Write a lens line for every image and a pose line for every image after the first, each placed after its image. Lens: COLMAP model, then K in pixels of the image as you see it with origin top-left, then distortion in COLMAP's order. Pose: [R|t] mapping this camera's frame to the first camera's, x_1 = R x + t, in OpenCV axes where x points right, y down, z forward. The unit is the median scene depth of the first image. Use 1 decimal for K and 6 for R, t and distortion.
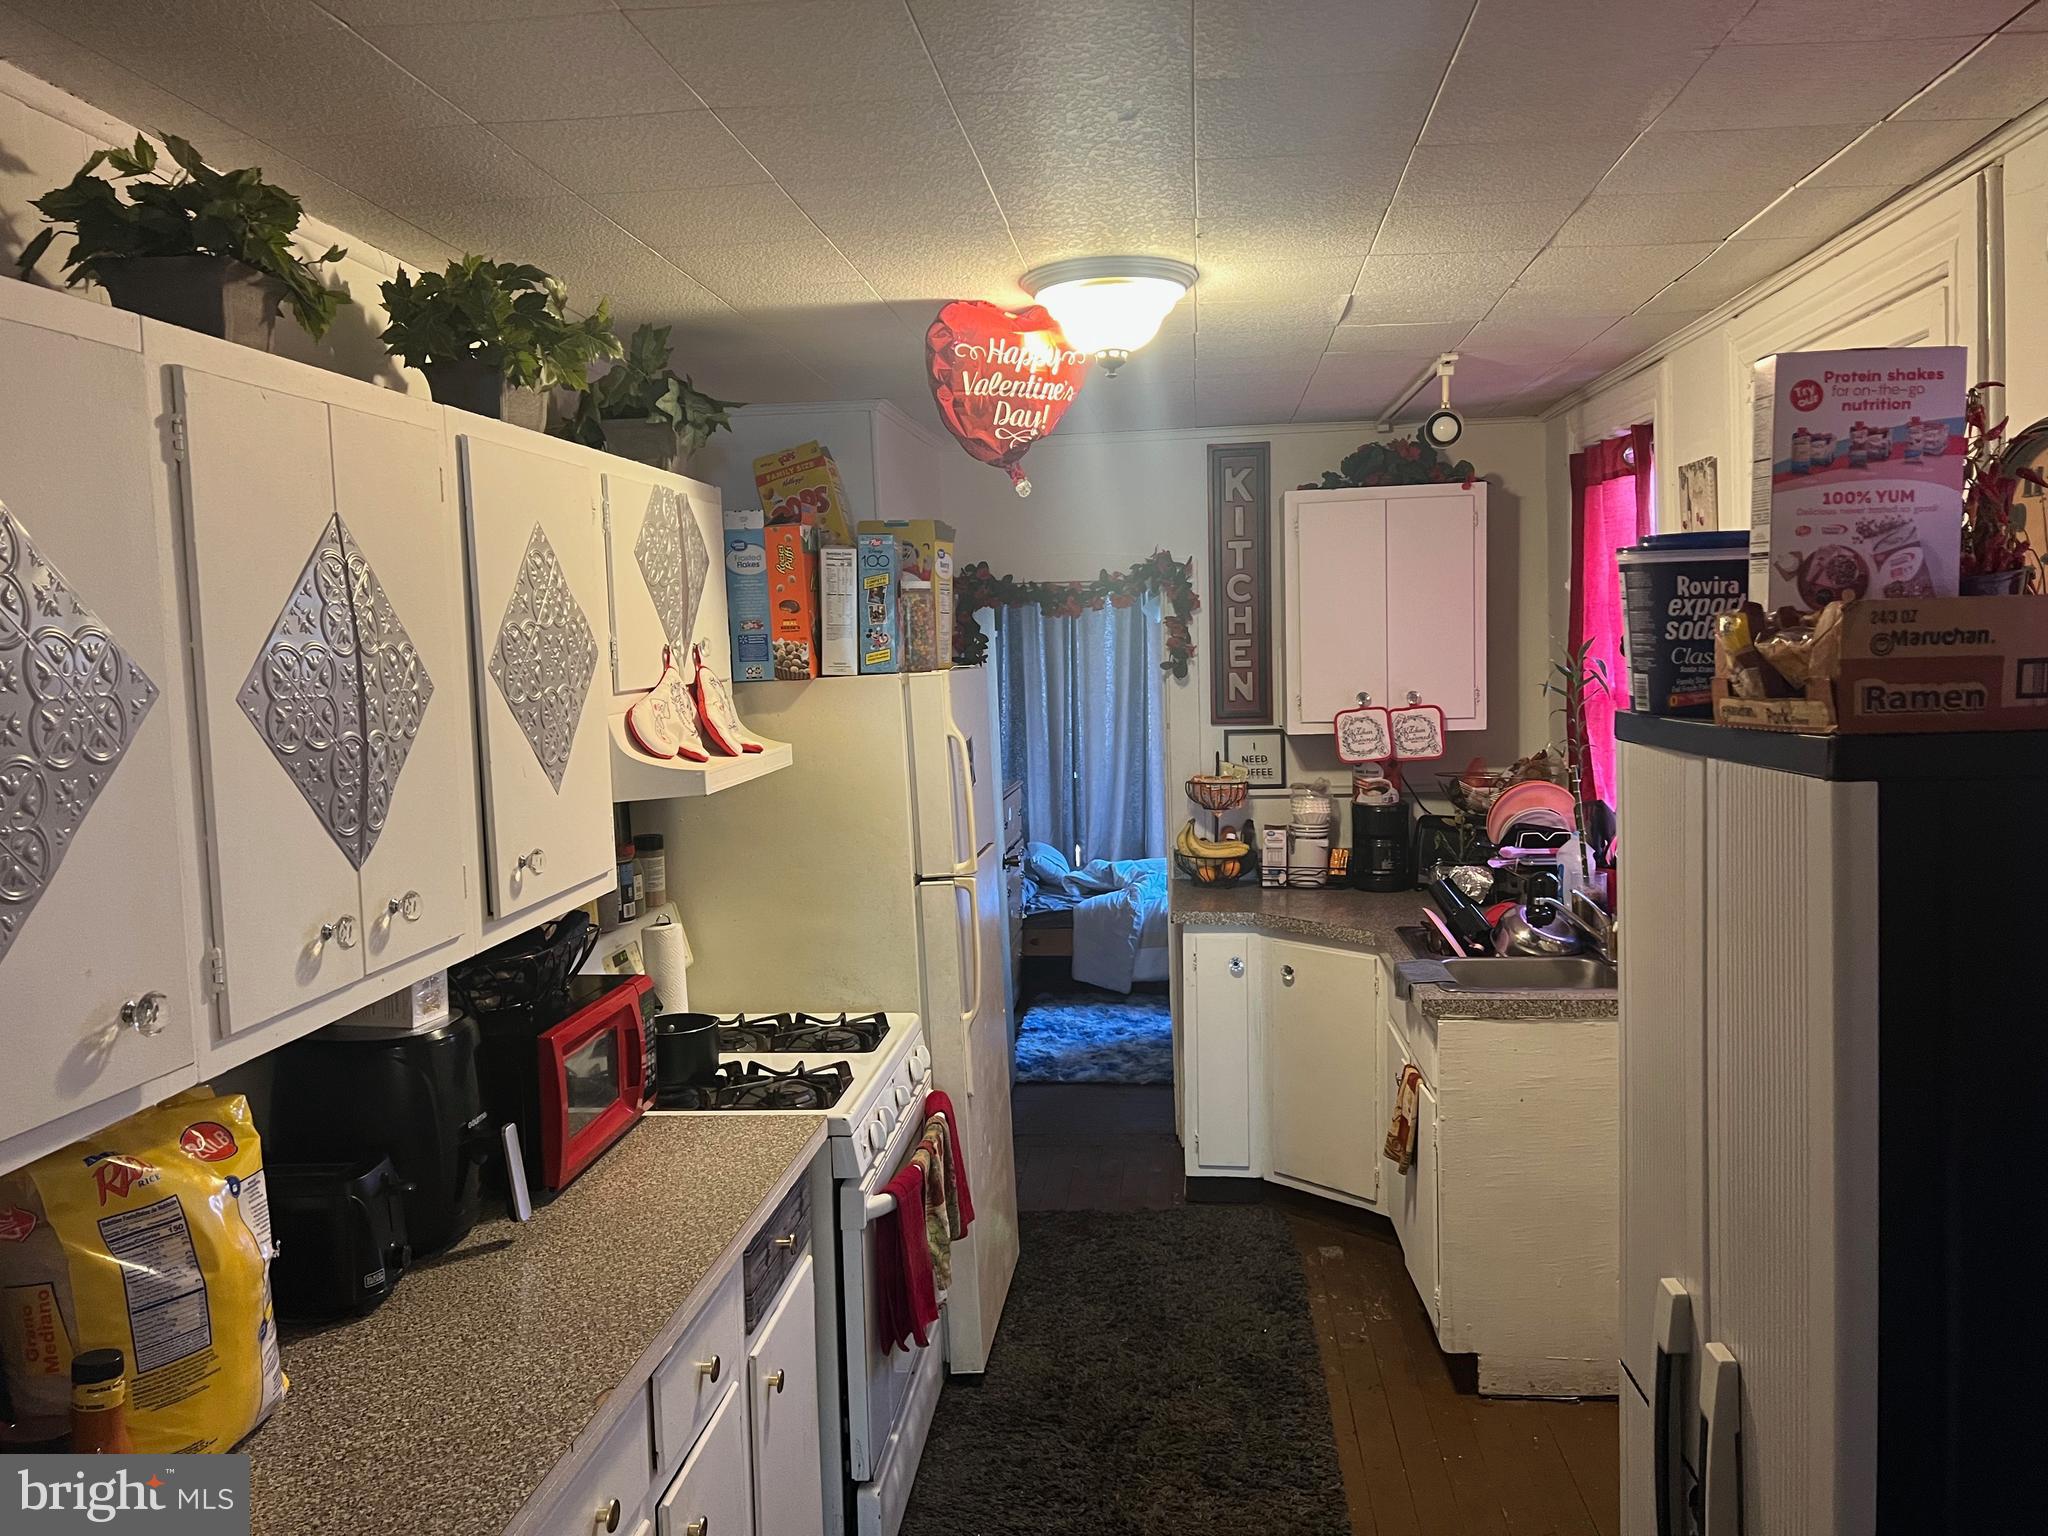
lens RADIAL K [[1537.0, 0, 1031.1], [0, 1537.0, 774.0], [0, 0, 1]] dist [0.038284, -0.037966]
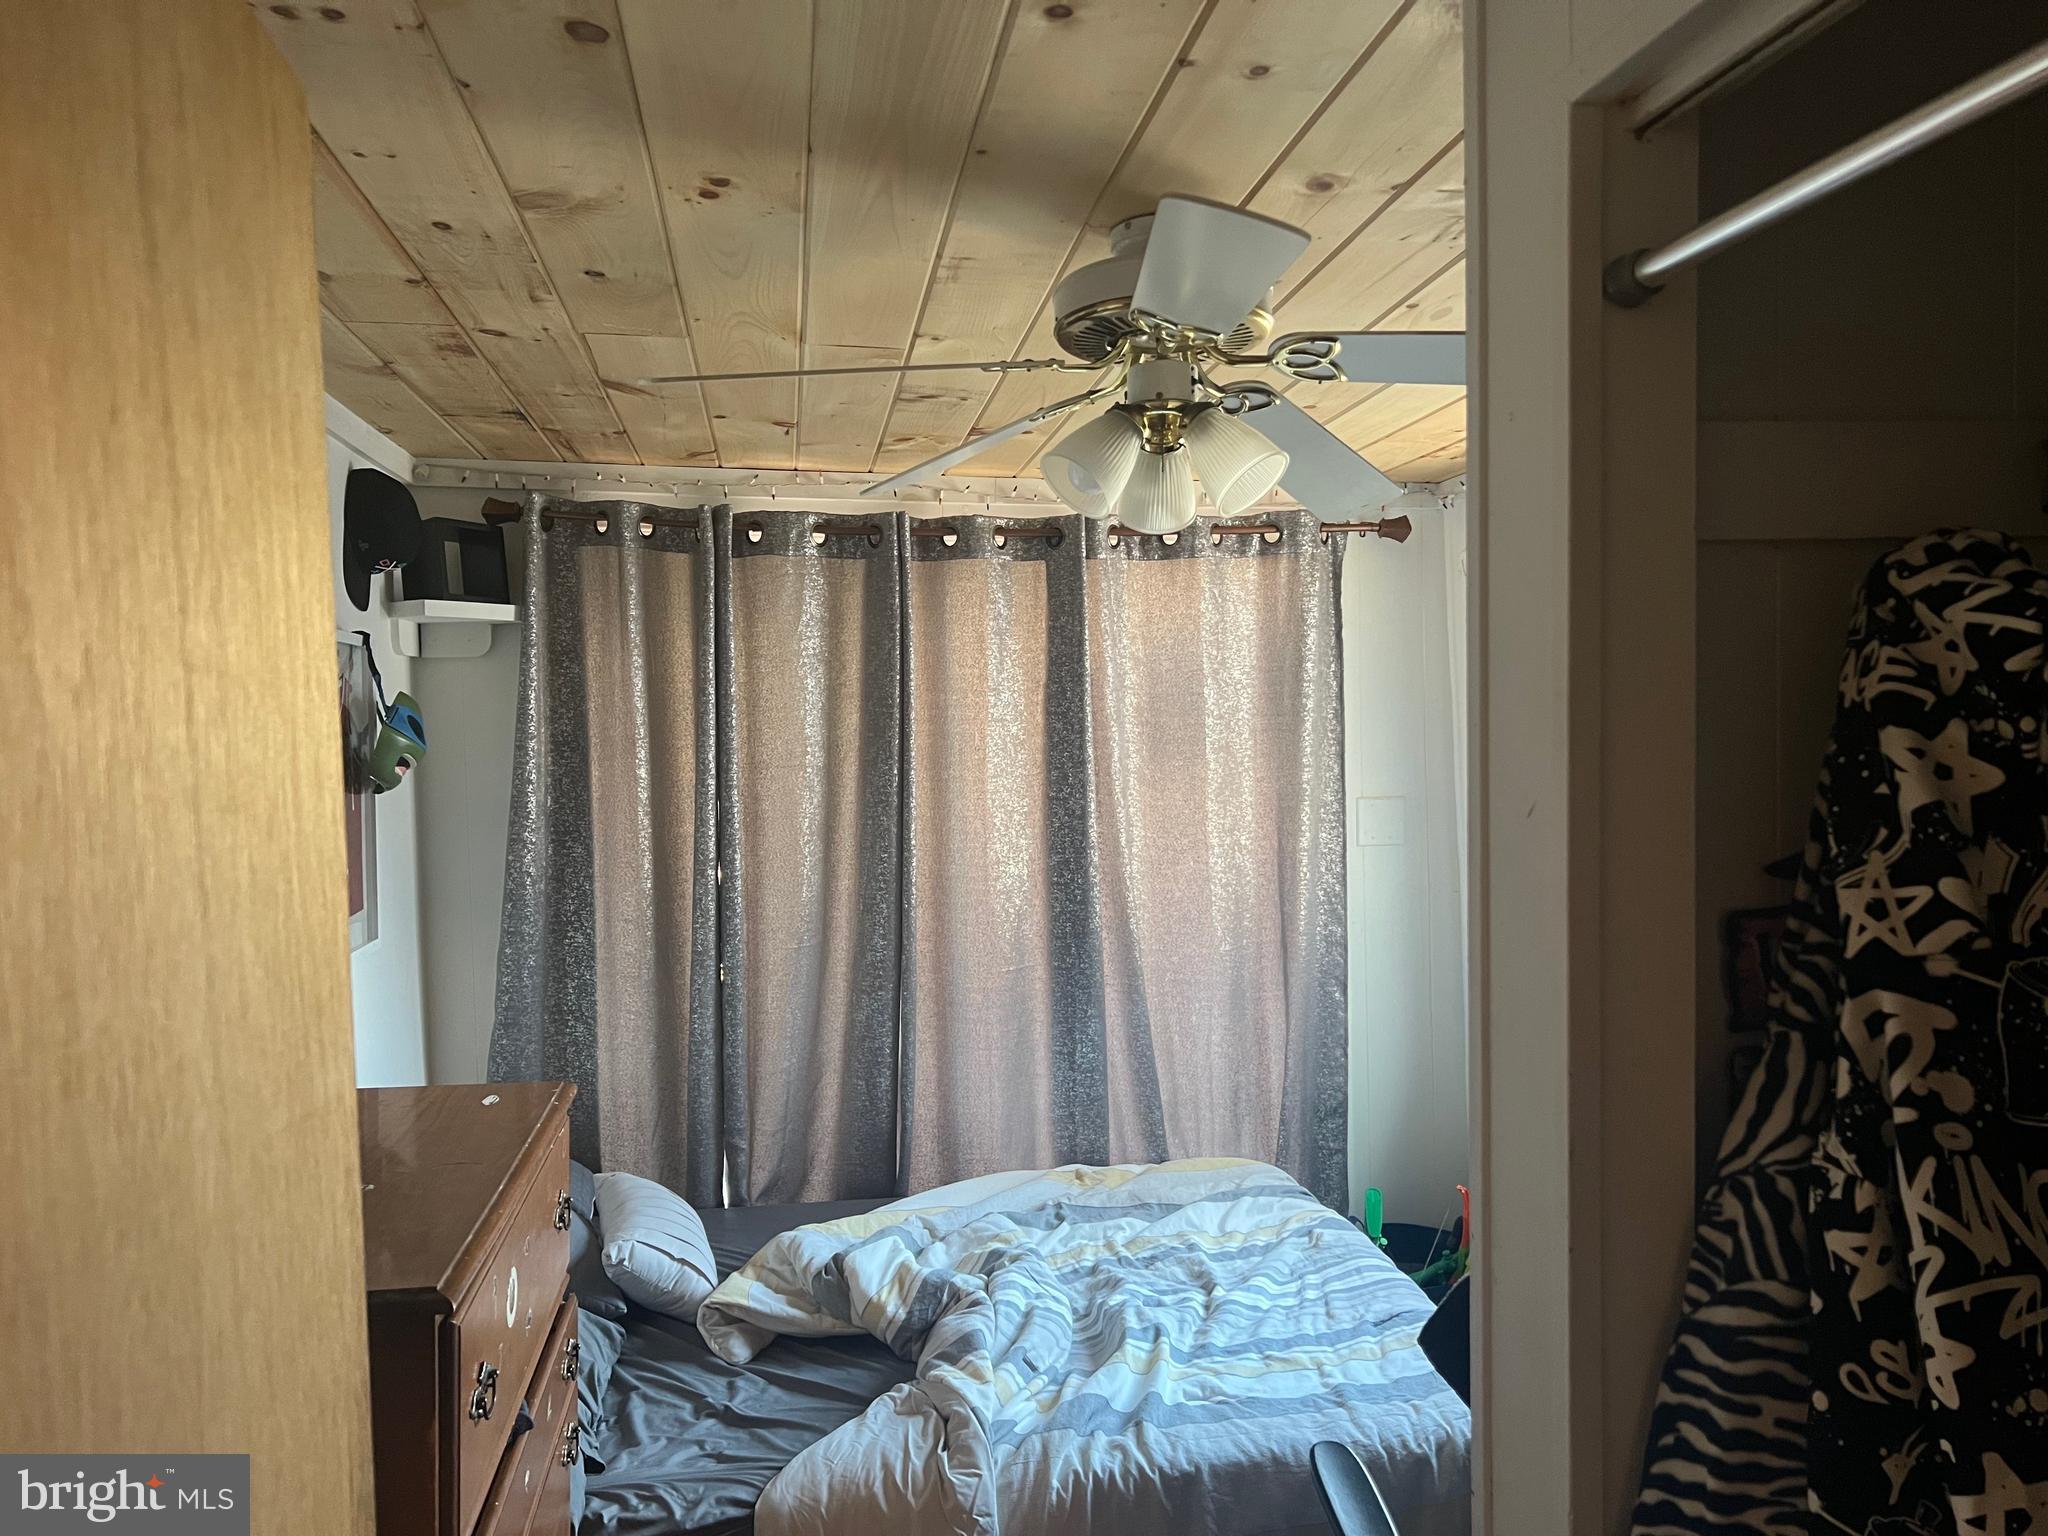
lens RADIAL K [[1530.0, 0, 1069.6], [0, 1530.0, 770.1], [0, 0, 1]] dist [0.072678, -0.005169]
pose [[0.956530, 0.006904, 0.291551, -0.002984], [0.008187, 0.998690, -0.050509, -0.054263], [-0.291518, 0.050701, 0.955221, 1.024649]]
